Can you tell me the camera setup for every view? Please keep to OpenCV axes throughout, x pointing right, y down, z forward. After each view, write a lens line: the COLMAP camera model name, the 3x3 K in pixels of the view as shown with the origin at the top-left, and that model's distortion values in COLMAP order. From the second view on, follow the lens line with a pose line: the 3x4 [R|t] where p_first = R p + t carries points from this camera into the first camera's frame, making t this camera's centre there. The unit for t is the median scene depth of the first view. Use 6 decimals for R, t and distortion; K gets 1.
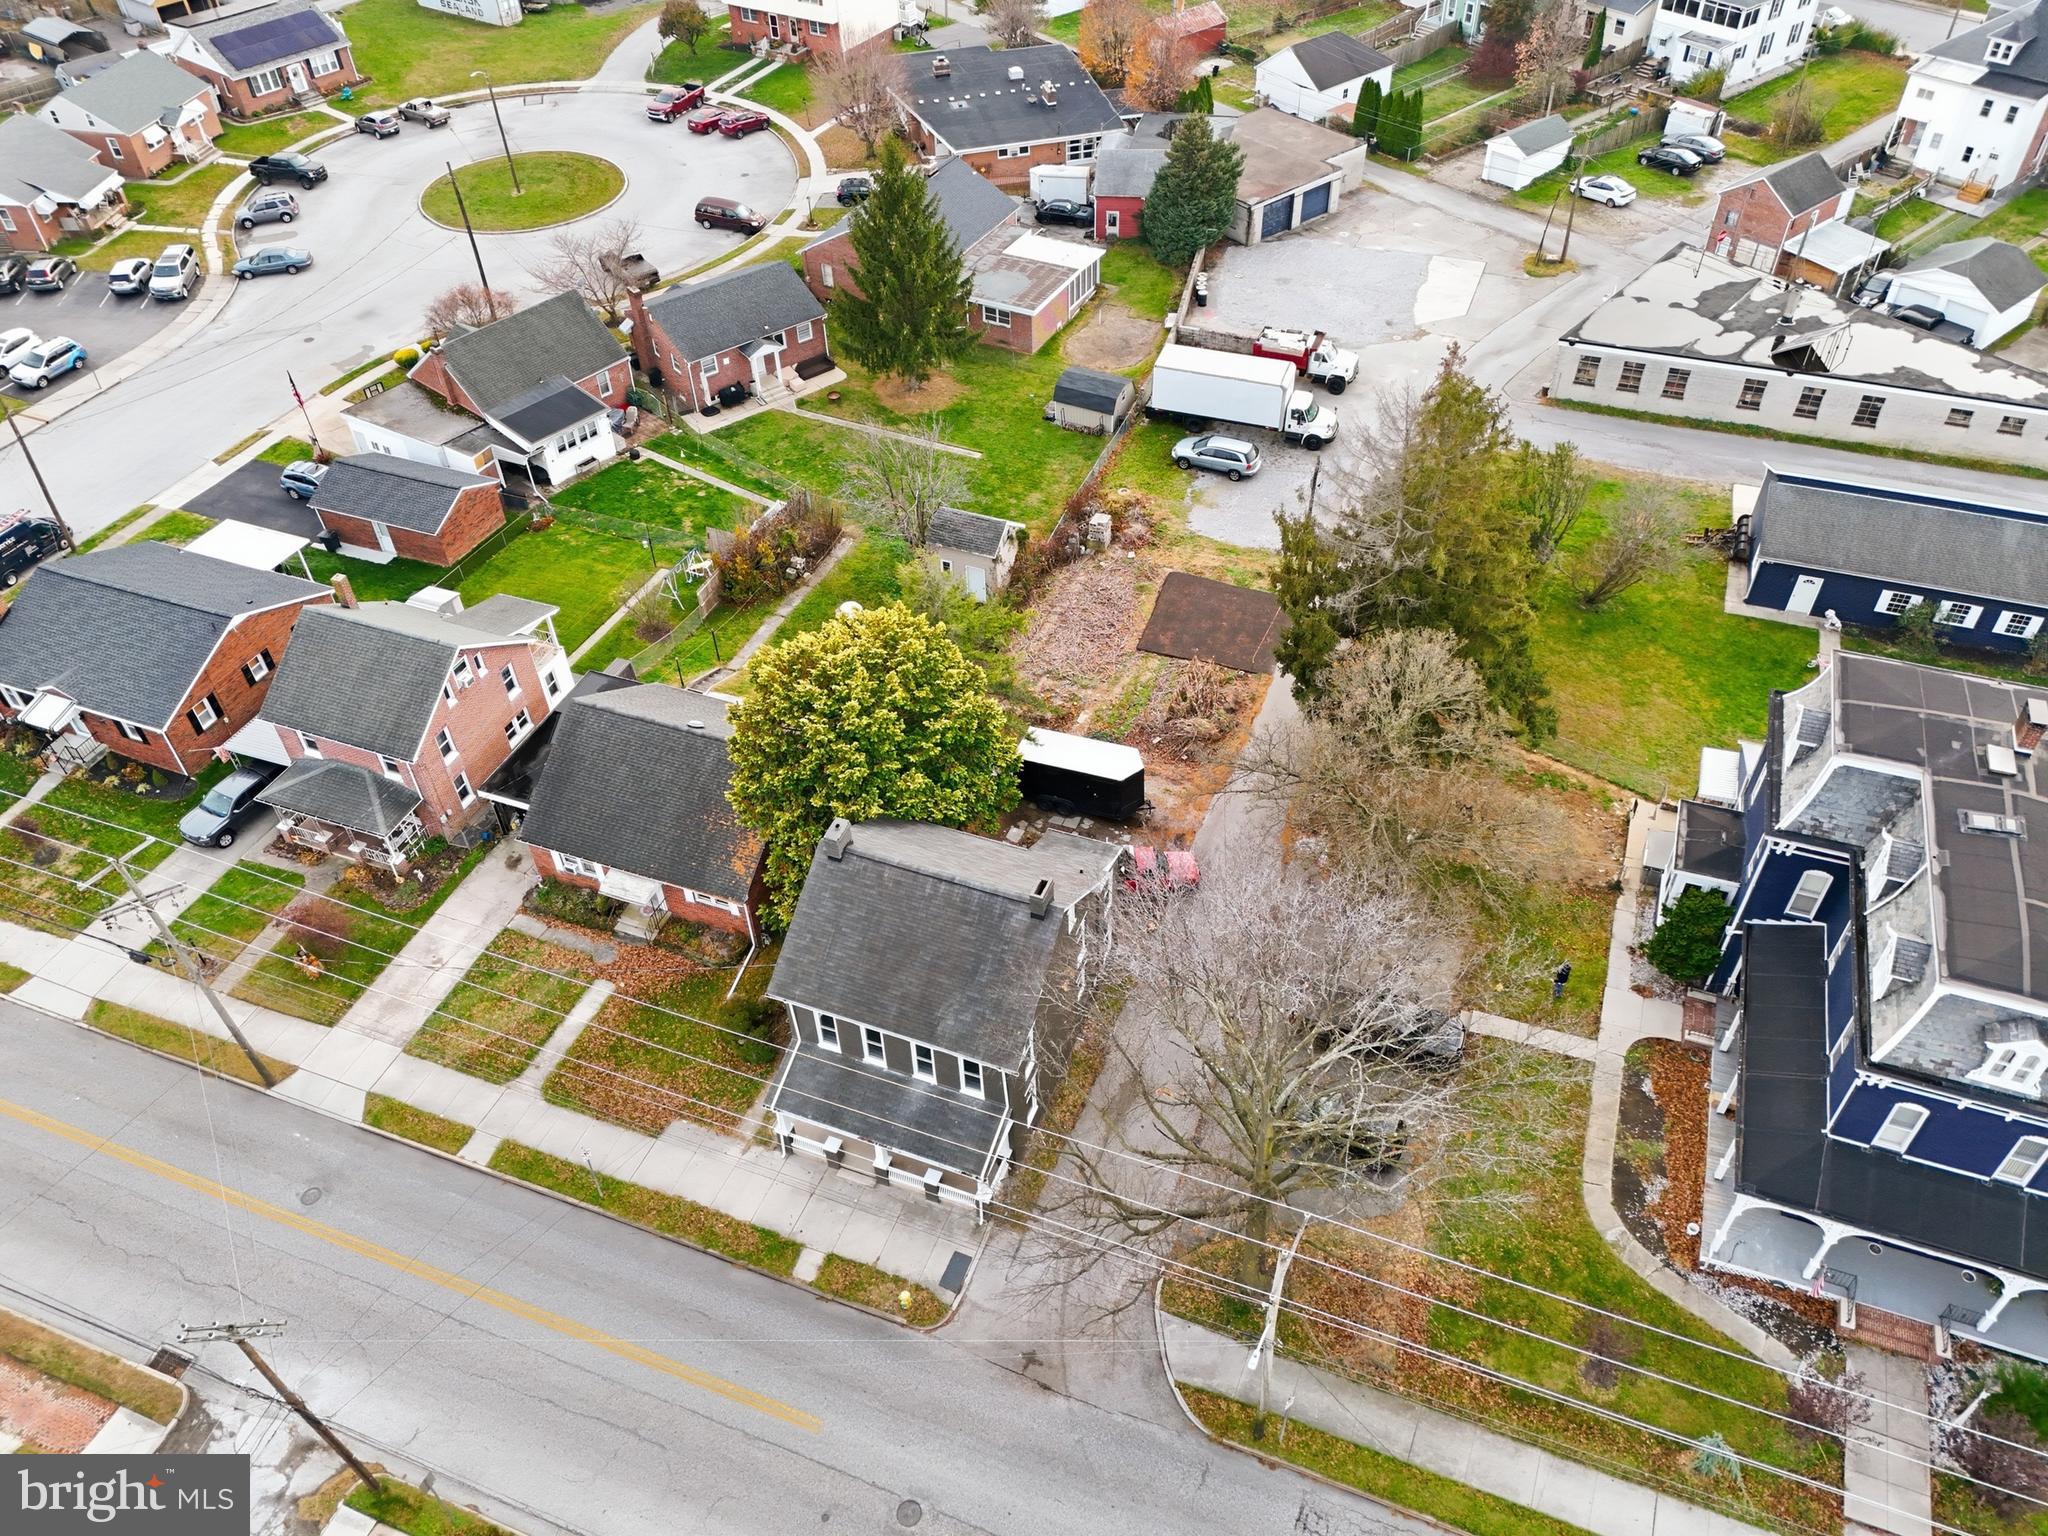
lens RADIAL K [[1492.4, 0, 1031.6], [0, 1492.4, 756.4], [0, 0, 1]] dist [0.070461, -0.035682]
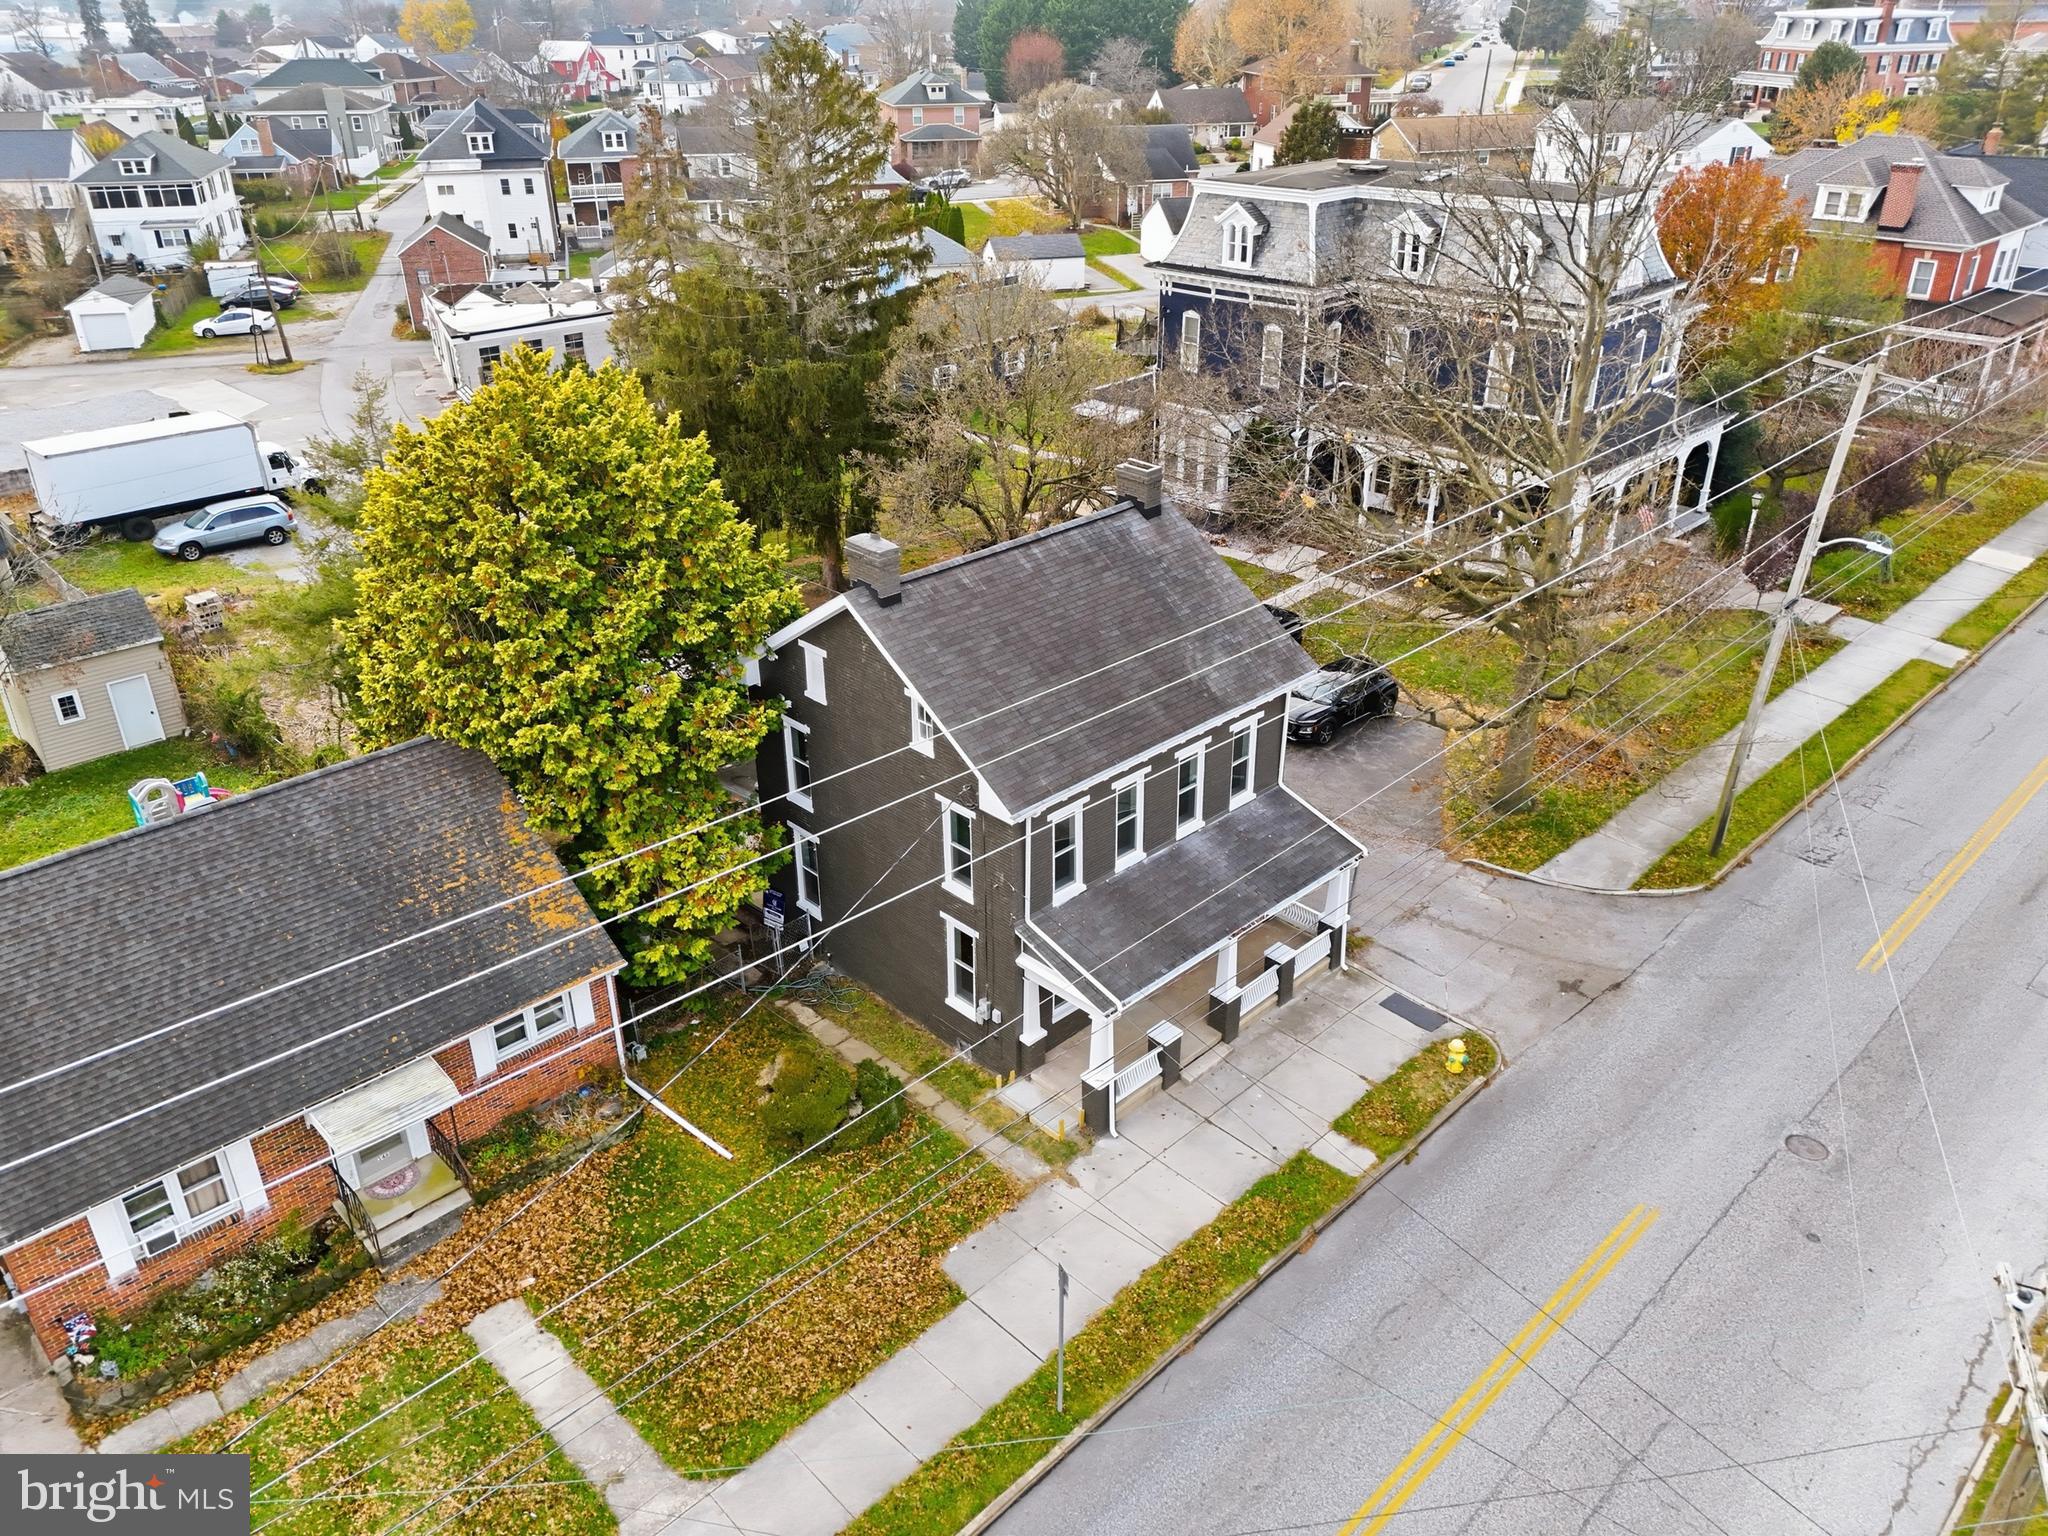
lens RADIAL K [[1512.6, 0, 1014.4], [0, 1512.6, 775.7], [0, 0, 1]] dist [0.092526, -0.088687]
pose [[0.409480, -0.401114, 0.819411, -0.584823], [0.624550, 0.777955, 0.068718, 0.108858], [-0.665029, 0.483625, 0.569073, 0.665807]]
